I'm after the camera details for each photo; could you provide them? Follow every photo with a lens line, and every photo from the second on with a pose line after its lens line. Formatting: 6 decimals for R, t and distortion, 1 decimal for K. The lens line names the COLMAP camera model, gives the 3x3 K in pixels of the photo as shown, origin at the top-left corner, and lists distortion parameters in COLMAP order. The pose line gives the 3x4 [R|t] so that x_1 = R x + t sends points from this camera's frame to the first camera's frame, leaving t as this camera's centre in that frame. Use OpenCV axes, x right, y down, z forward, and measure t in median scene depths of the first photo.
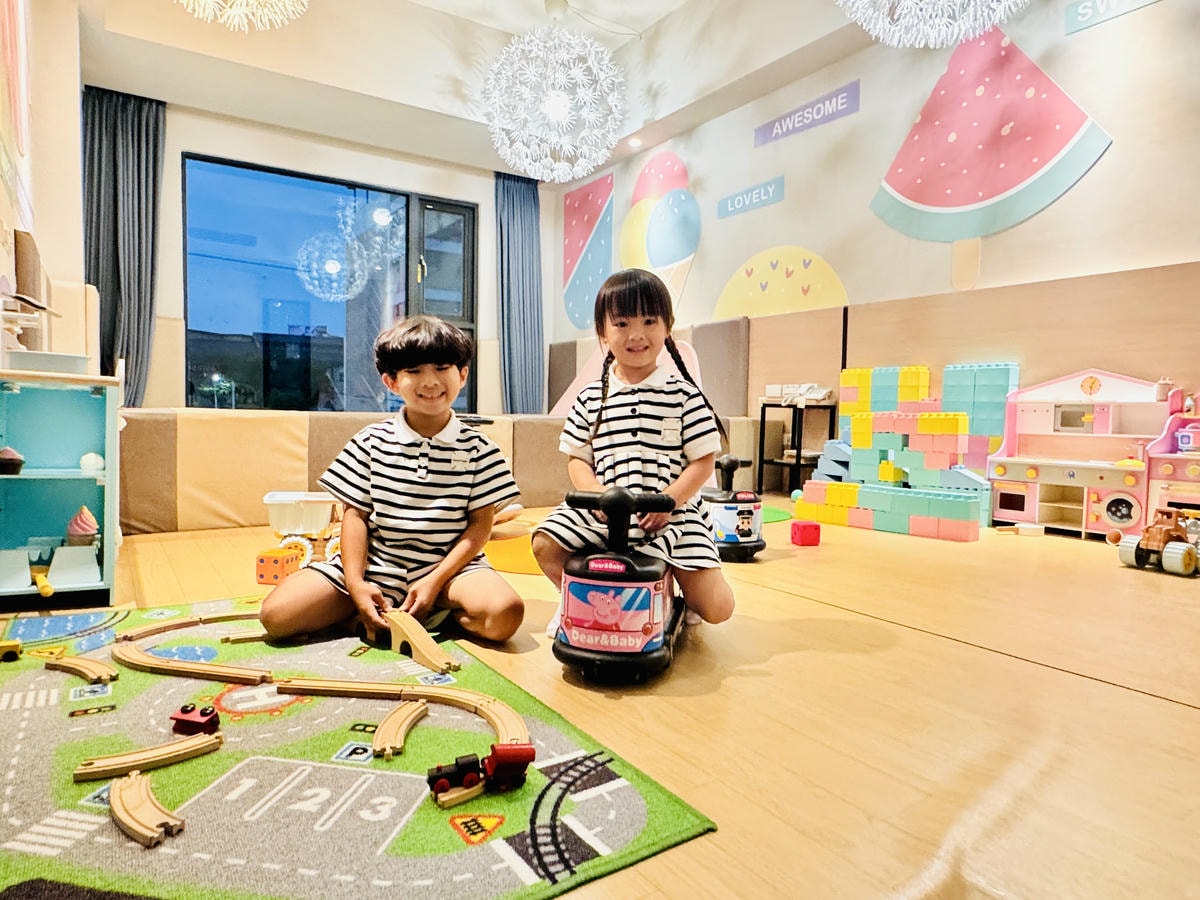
lens RADIAL K [[785.9, 0, 600.0], [0, 785.9, 450.0], [0, 0, 1]] dist [0.039761, 0.002844]
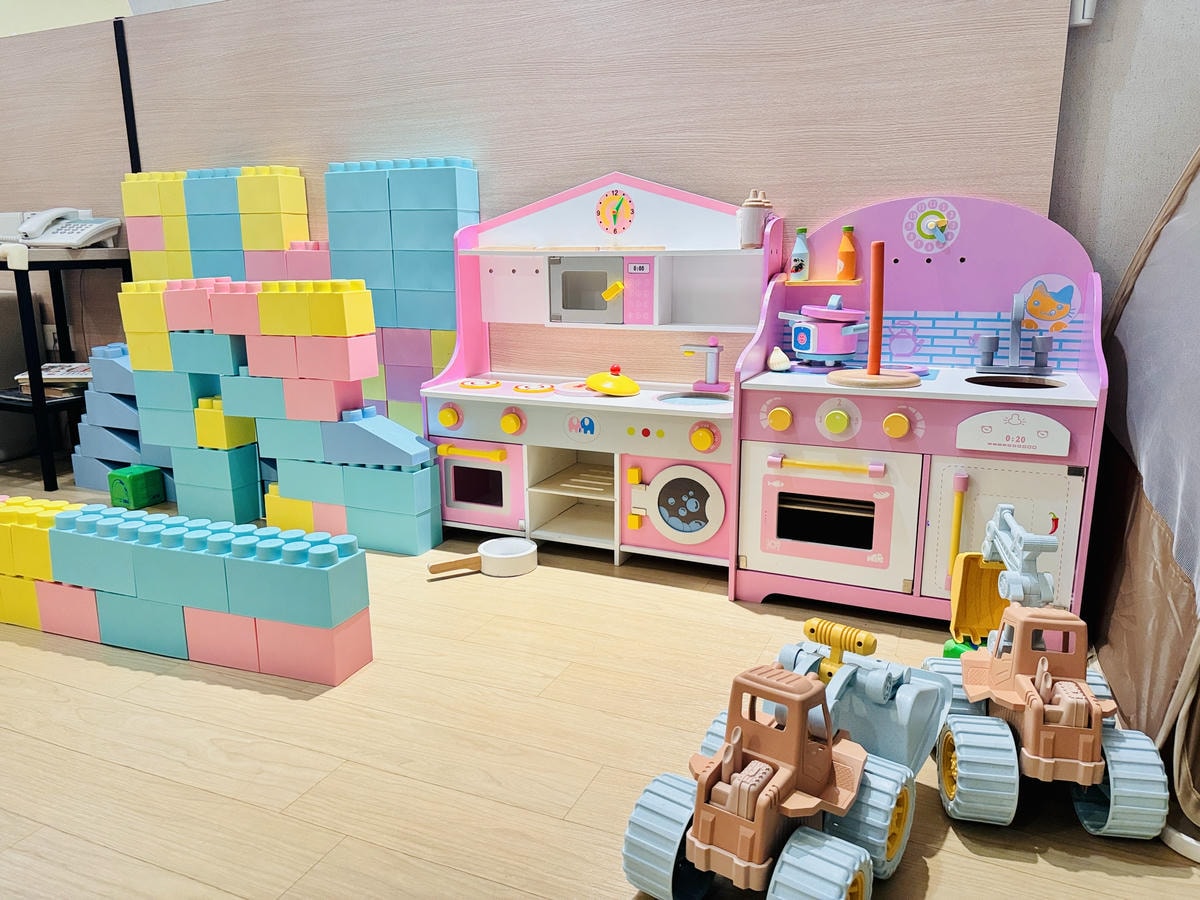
lens RADIAL K [[1001.4, 0, 600.0], [0, 1001.4, 450.0], [0, 0, 1]] dist [0.052372, -0.006920]
pose [[0.858765, -0.119131, 0.498328, 0.313332], [0.046984, 0.986806, 0.154940, -0.037038], [-0.510211, -0.109643, 0.853031, 0.513328]]
